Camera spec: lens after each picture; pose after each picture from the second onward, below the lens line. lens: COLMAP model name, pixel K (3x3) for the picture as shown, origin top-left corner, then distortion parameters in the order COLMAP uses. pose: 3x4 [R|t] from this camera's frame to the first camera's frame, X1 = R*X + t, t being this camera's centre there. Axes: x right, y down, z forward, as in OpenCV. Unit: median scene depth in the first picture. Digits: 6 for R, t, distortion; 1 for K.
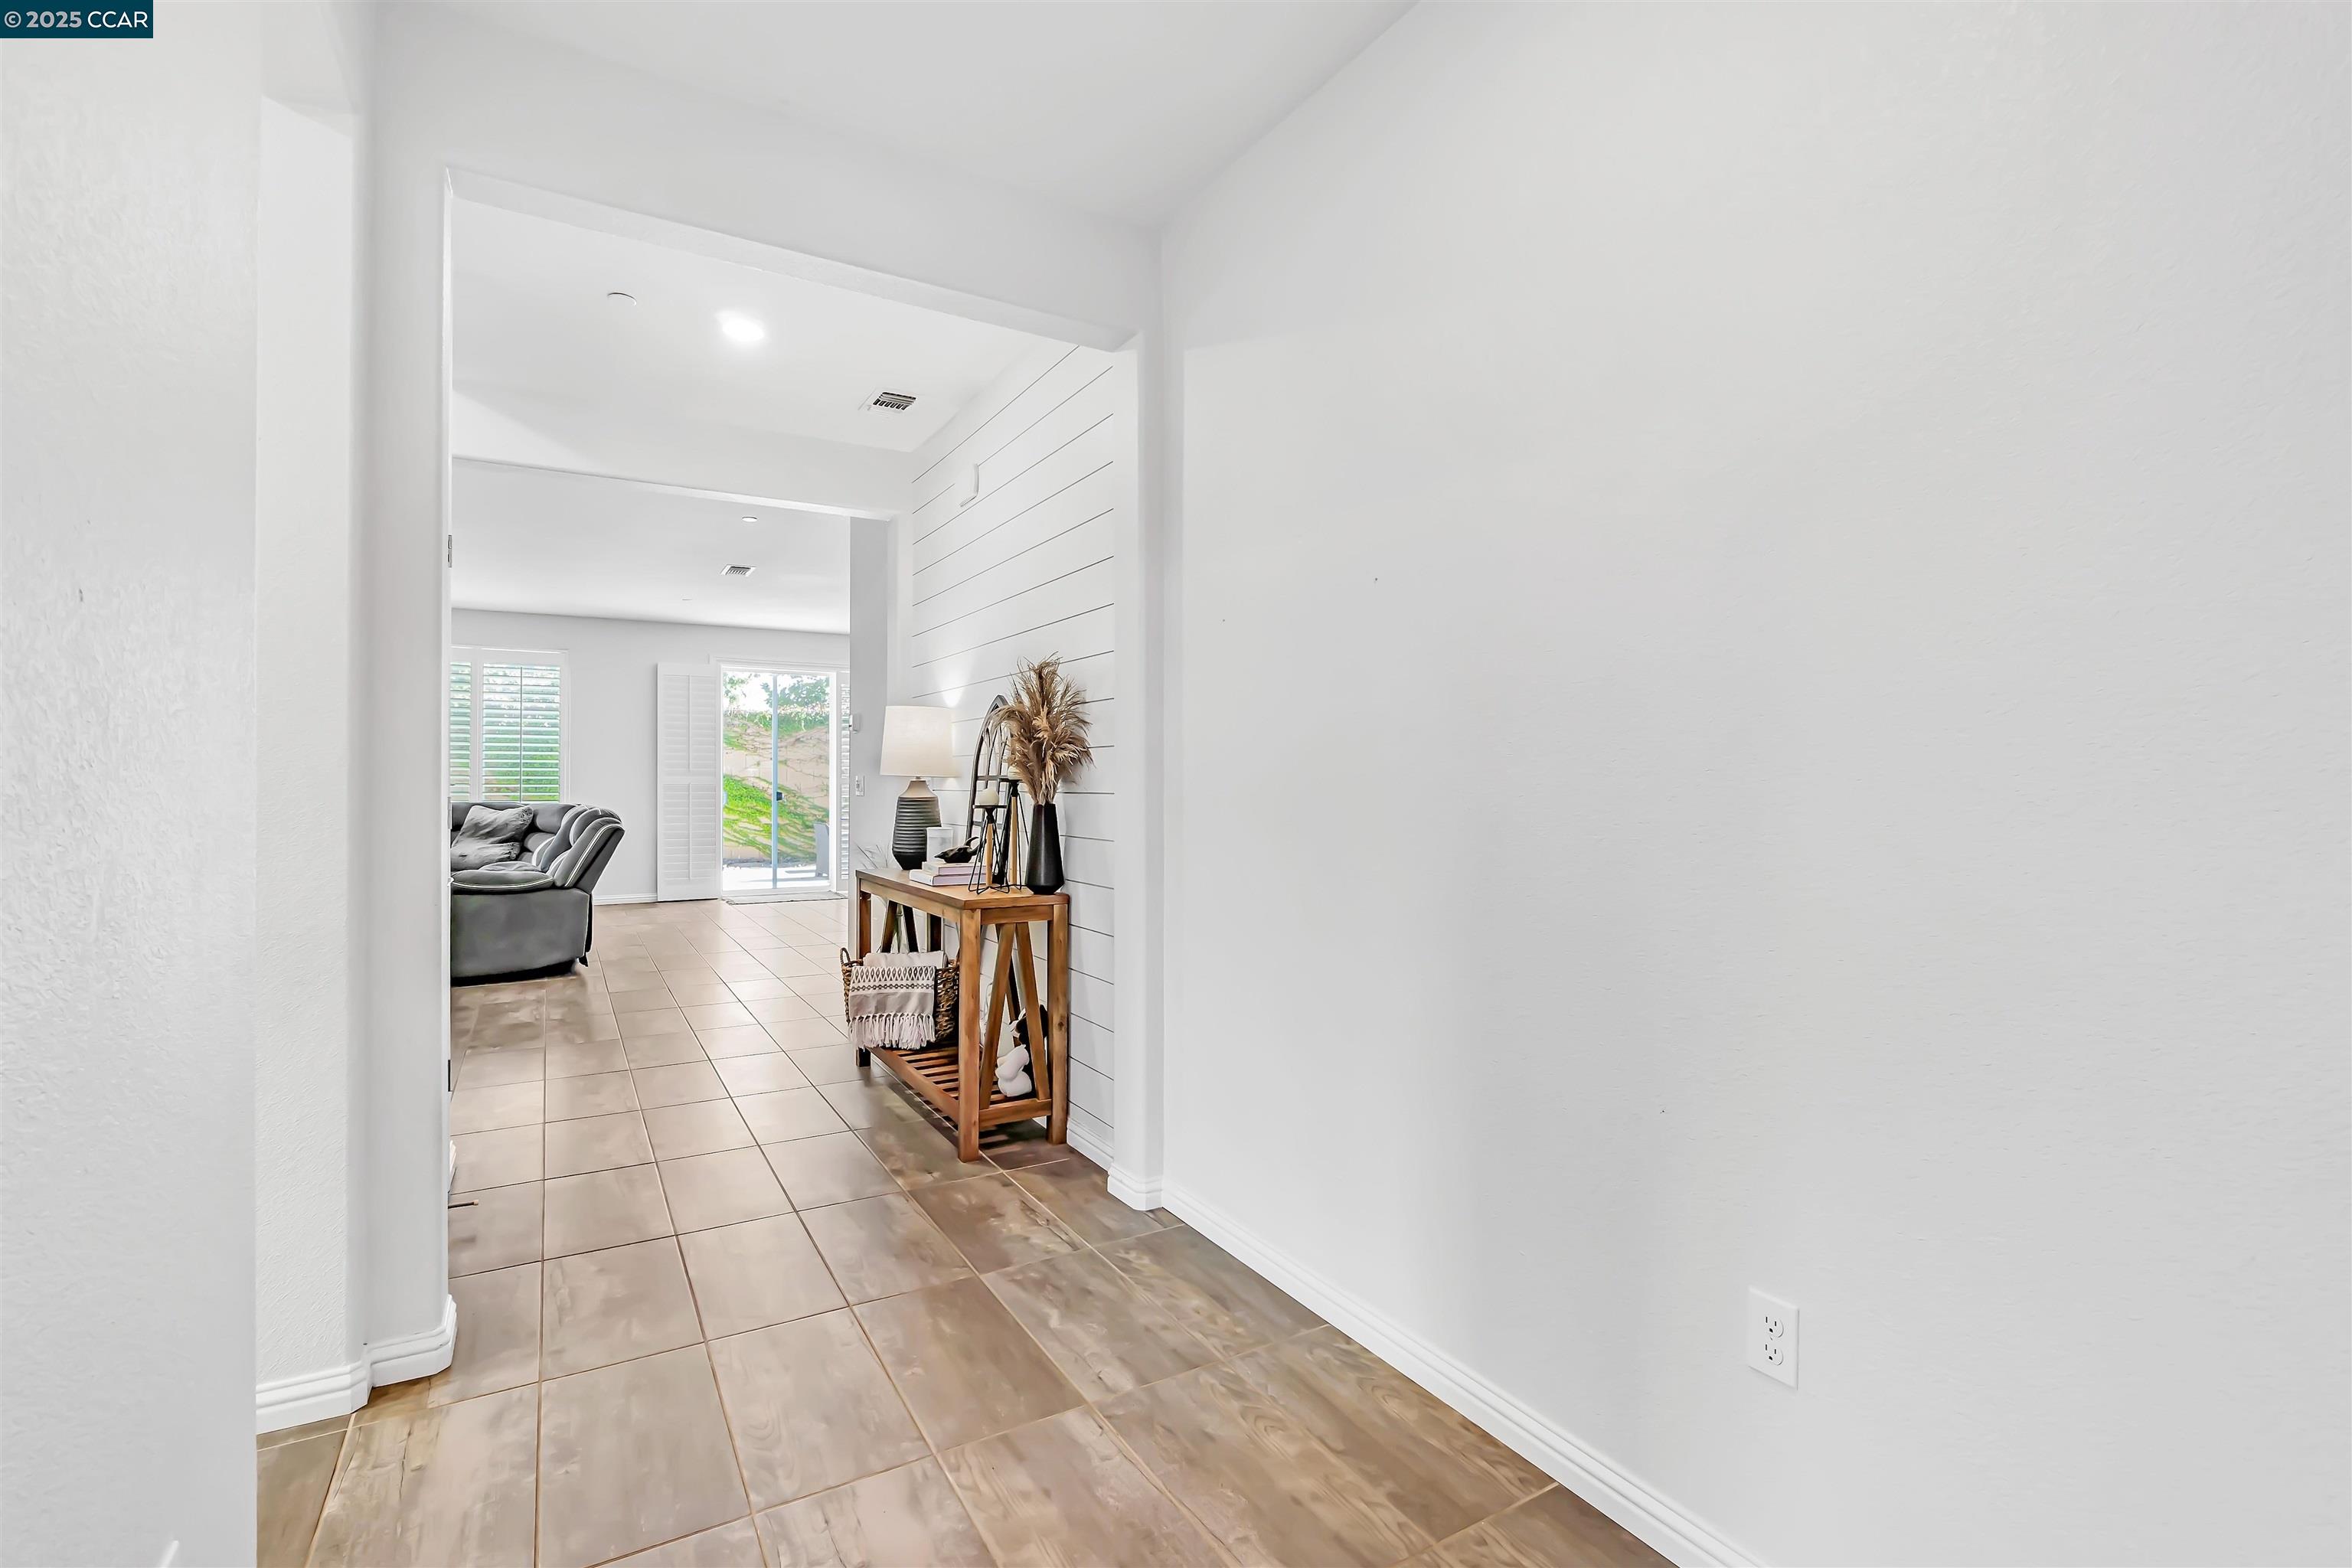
lens RADIAL K [[1041.9, 0, 1155.6], [0, 1041.9, 772.4], [0, 0, 1]] dist [-0.003380, 0.000628]
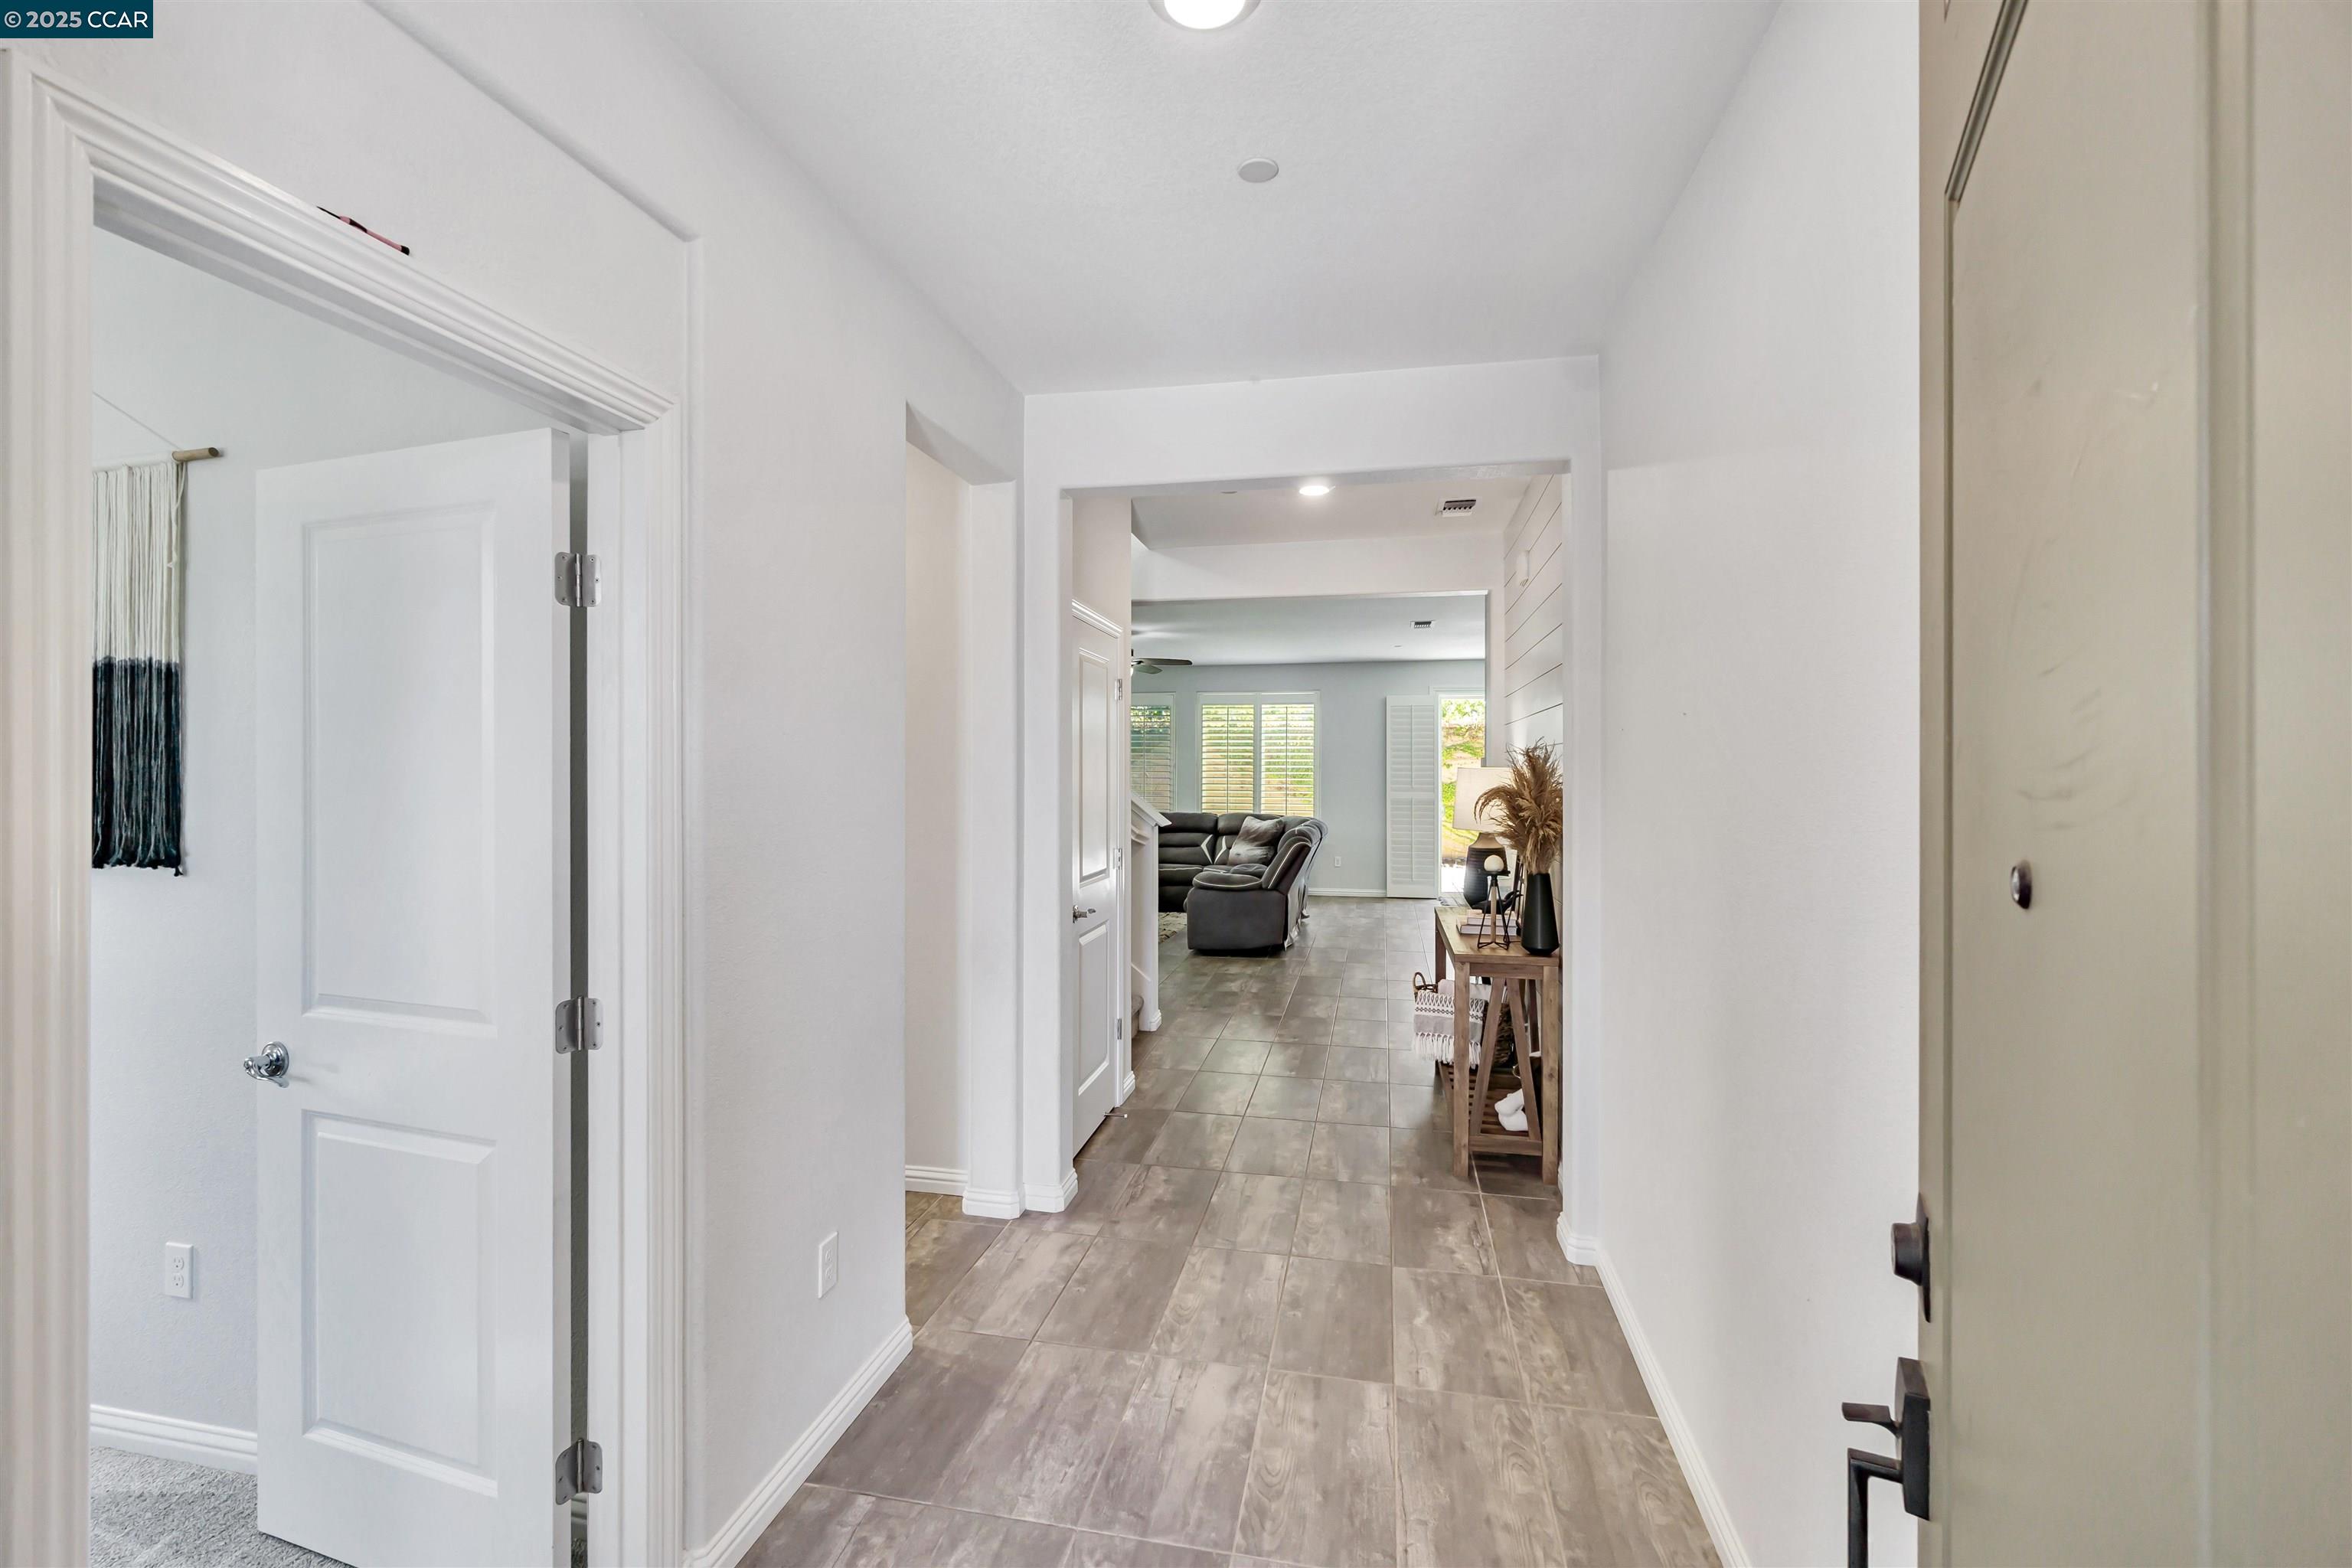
lens RADIAL K [[1041.9, 0, 1214.0], [0, 1041.9, 759.3], [0, 0, 1]] dist [-0.003380, 0.000628]
pose [[0.752358, 0.004899, -0.658736, 0.516735], [0.000922, 0.999964, 0.008491, -0.143615], [0.658753, -0.006996, 0.752326, -0.080005]]
